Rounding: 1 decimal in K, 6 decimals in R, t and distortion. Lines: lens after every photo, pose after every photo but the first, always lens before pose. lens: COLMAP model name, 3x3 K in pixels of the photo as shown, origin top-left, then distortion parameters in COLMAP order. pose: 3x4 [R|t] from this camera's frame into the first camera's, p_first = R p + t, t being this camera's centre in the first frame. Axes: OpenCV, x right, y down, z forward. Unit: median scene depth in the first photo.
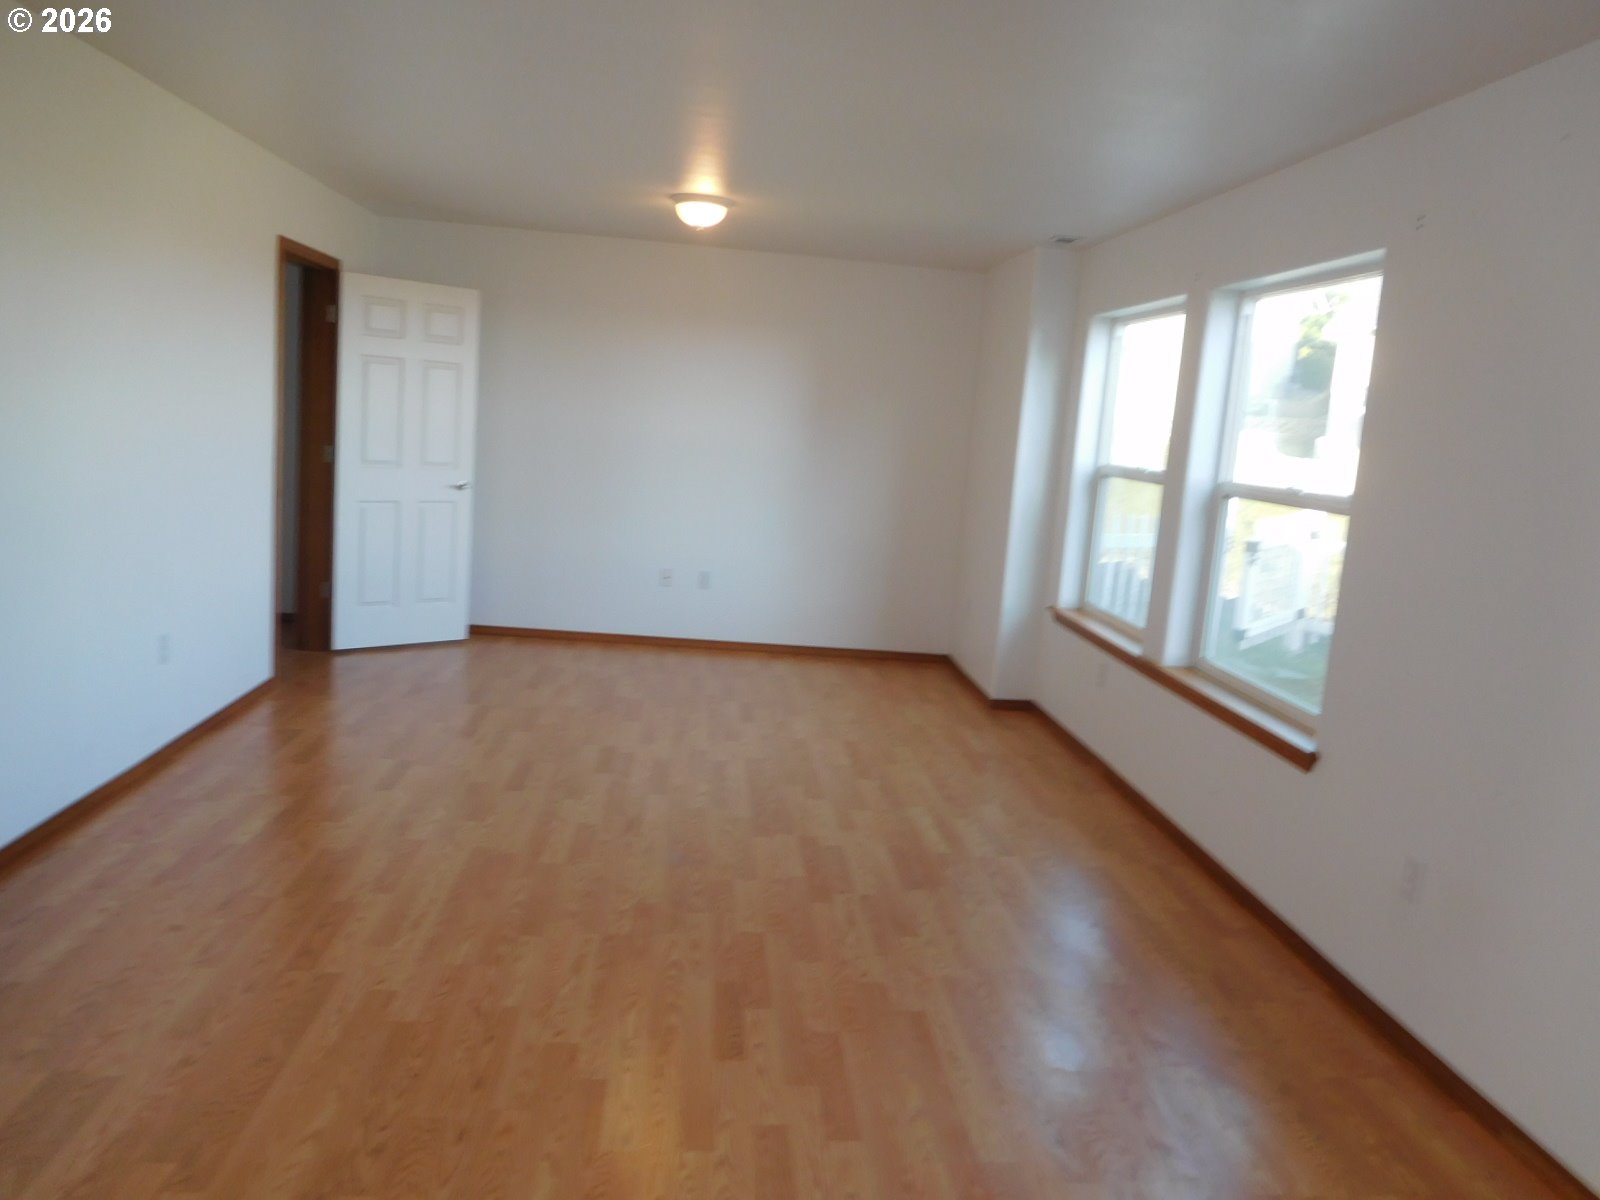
lens RADIAL K [[1191.5, 0, 795.7], [0, 1191.5, 600.9], [0, 0, 1]] dist [-0.053529, 0.041209]
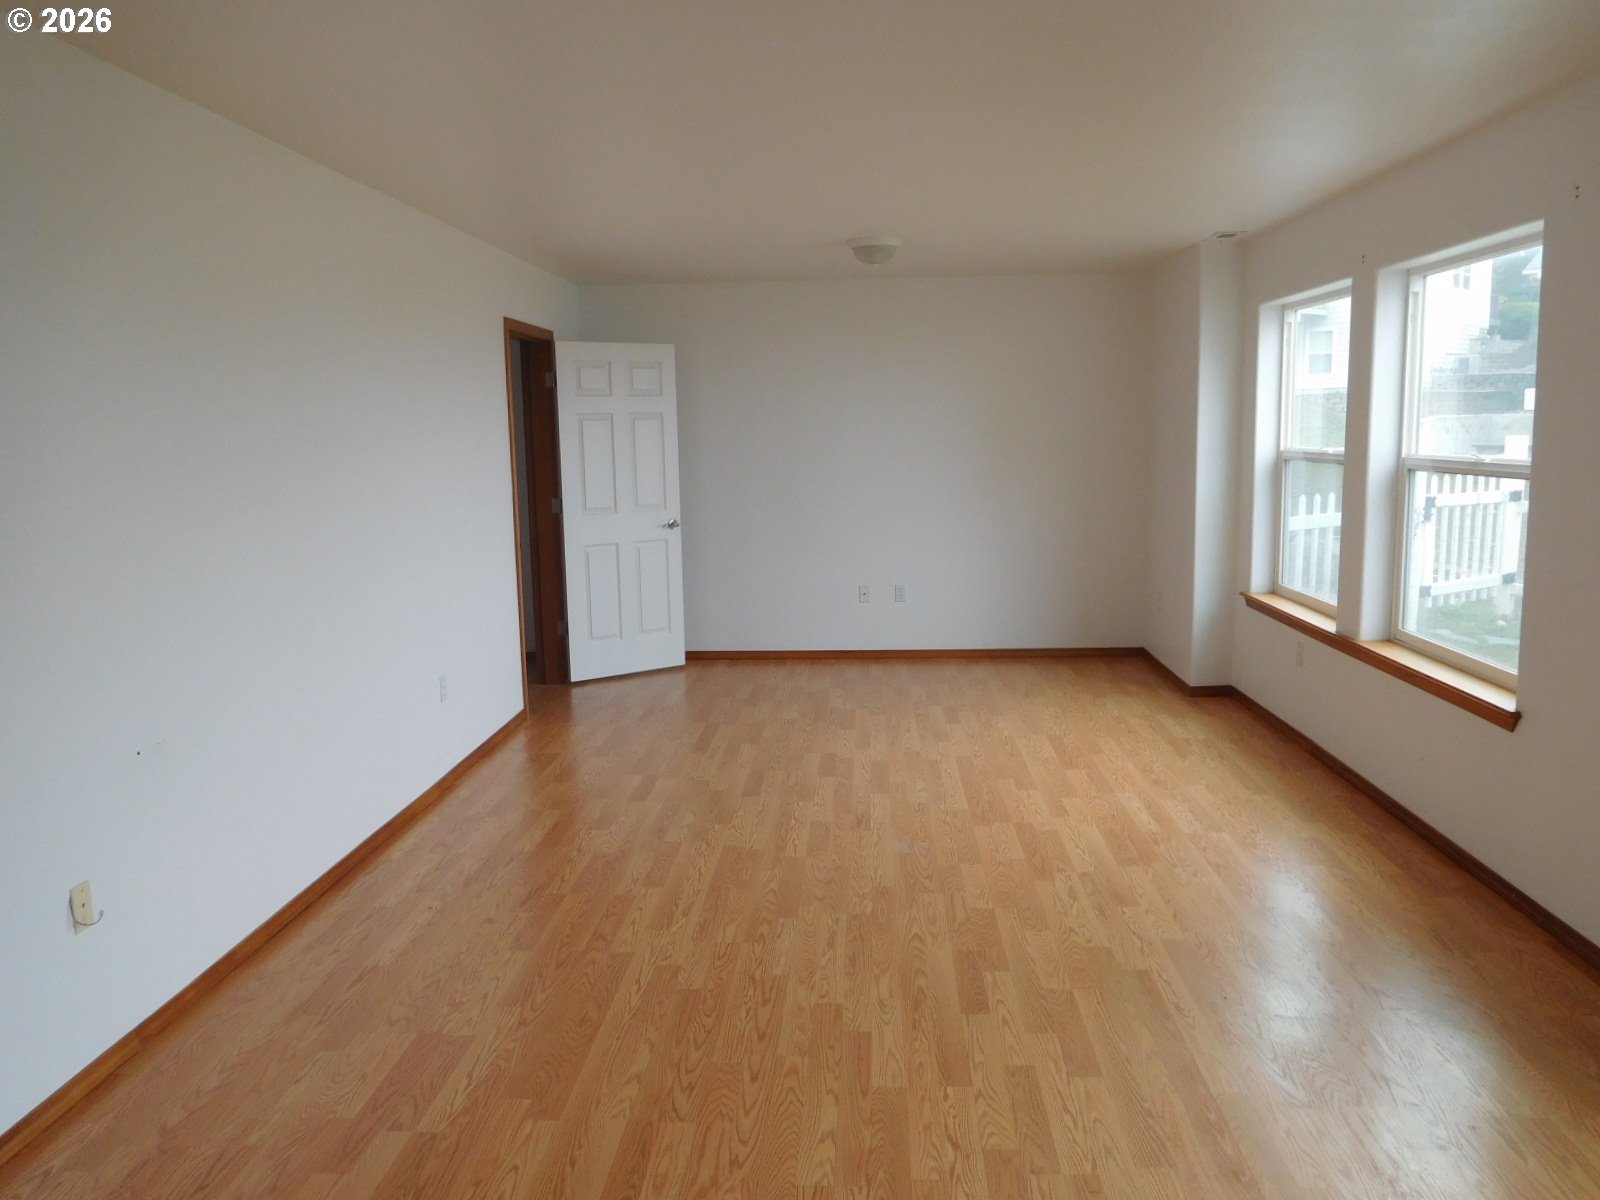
lens RADIAL K [[1191.5, 0, 795.7], [0, 1191.5, 600.9], [0, 0, 1]] dist [-0.053529, 0.041209]
pose [[0.985381, -0.077794, -0.151569, -0.017013], [0.075958, 0.996951, -0.017874, 0.002455], [0.152498, 0.006100, 0.988285, -0.103335]]
